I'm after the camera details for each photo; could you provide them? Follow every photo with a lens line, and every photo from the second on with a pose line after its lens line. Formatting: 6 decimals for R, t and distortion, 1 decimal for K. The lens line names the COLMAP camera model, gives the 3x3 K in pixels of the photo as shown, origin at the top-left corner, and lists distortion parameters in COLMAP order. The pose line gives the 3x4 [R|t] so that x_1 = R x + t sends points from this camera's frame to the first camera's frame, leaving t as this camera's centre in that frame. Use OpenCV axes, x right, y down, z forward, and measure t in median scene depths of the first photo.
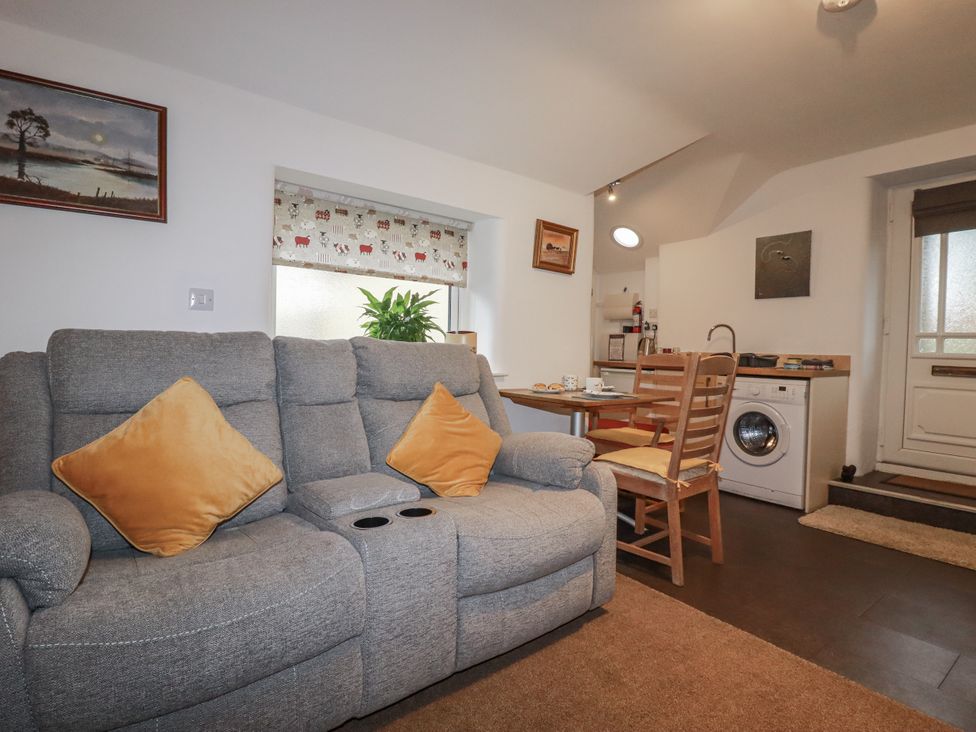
lens RADIAL K [[523.6, 0, 489.1], [0, 523.6, 364.0], [0, 0, 1]] dist [-0.008416, -0.010137]
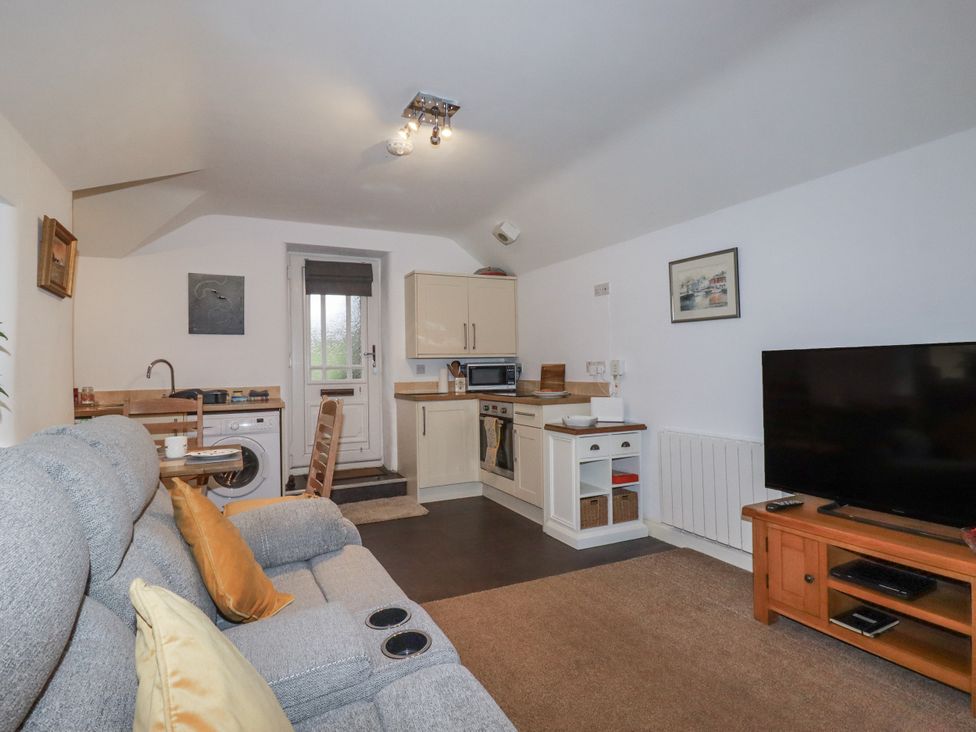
lens RADIAL K [[523.6, 0, 493.4], [0, 523.6, 365.3], [0, 0, 1]] dist [-0.008416, -0.010137]
pose [[0.179144, -0.023618, 0.983539, -0.391775], [0.047401, 0.998758, 0.015349, -0.056766], [-0.982680, 0.043871, 0.180041, 0.276437]]
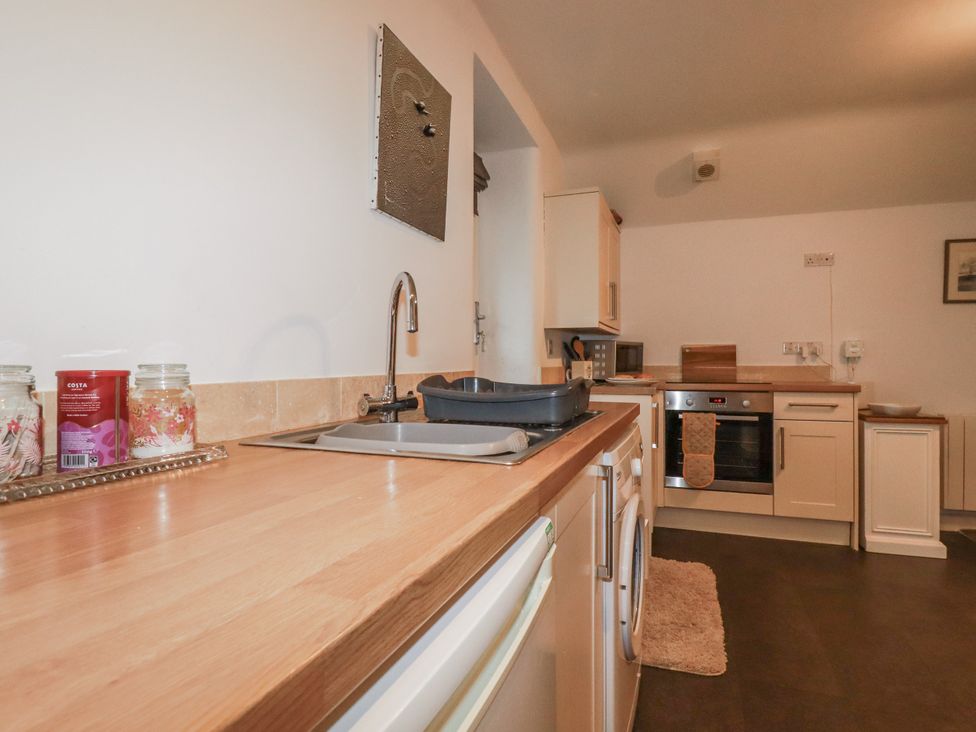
lens RADIAL K [[523.6, 0, 496.0], [0, 523.6, 352.3], [0, 0, 1]] dist [-0.008416, -0.010137]
pose [[-0.535950, -0.008977, 0.844202, 0.204230], [0.011620, 0.999770, 0.018009, -0.042954], [-0.844170, 0.019462, -0.535722, 1.204164]]
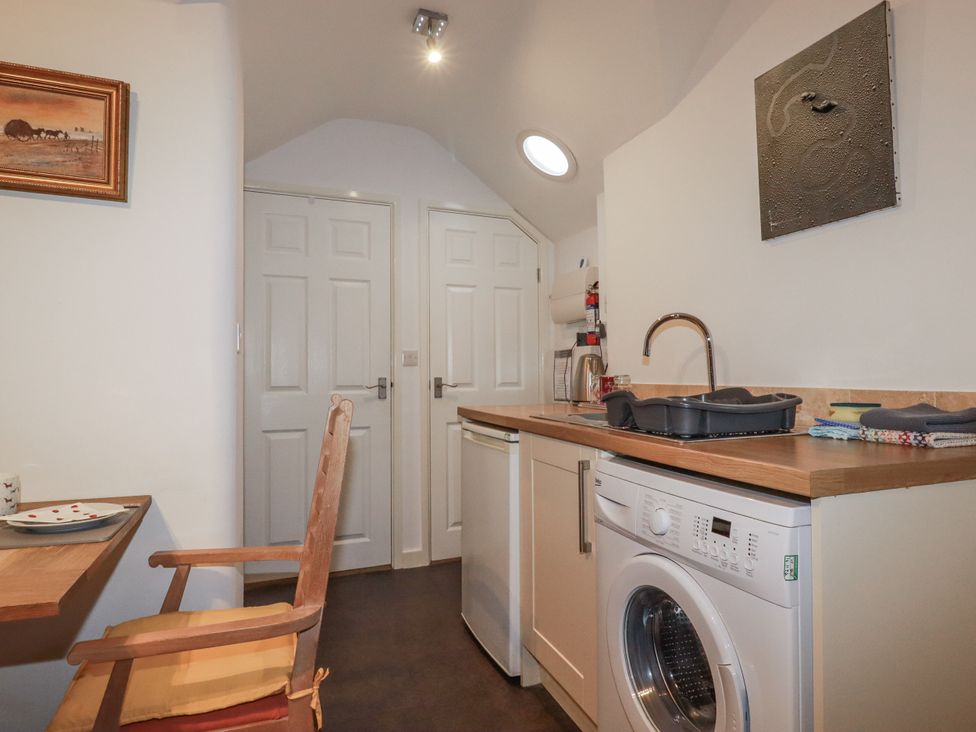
lens RADIAL K [[587.4, 0, 495.8], [0, 587.4, 366.4], [0, 0, 1]] dist [-0.010094, -0.001134]
pose [[0.959607, -0.030986, -0.279633, 0.477052], [0.019650, 0.998871, -0.043253, -0.022588], [0.280658, 0.036011, 0.959132, 0.594656]]
